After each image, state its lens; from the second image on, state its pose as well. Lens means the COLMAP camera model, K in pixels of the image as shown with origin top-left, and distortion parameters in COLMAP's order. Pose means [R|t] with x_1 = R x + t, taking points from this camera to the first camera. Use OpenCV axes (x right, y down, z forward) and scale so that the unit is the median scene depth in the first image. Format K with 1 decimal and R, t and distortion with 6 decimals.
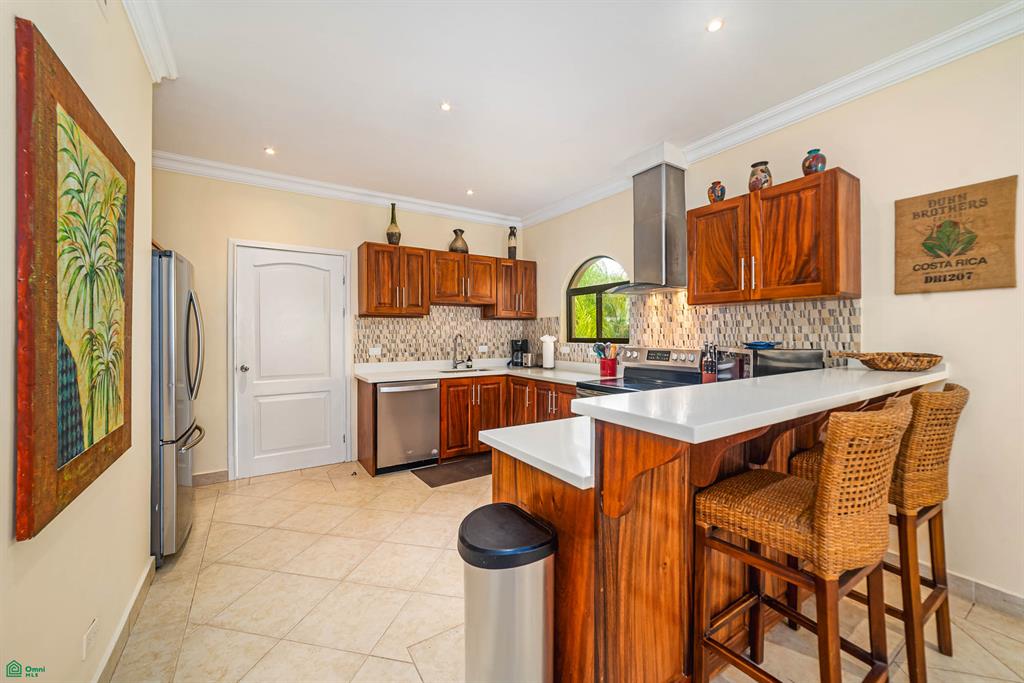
lens RADIAL K [[401.9, 0, 510.3], [0, 401.9, 334.6], [0, 0, 1]] dist [-0.016253, 0.004923]
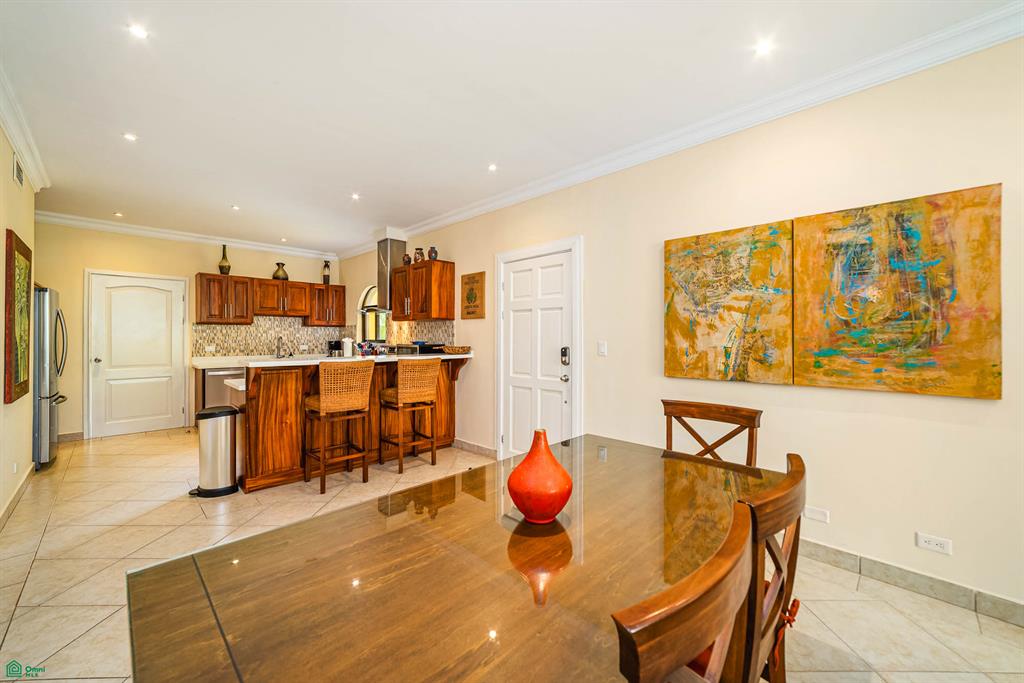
lens RADIAL K [[401.9, 0, 521.6], [0, 401.9, 338.6], [0, 0, 1]] dist [-0.016253, 0.004923]
pose [[0.973078, 0.004163, 0.230437, 0.425613], [-0.004628, 0.999988, 0.001476, -0.000746], [-0.230428, -0.002503, 0.973086, -0.645813]]
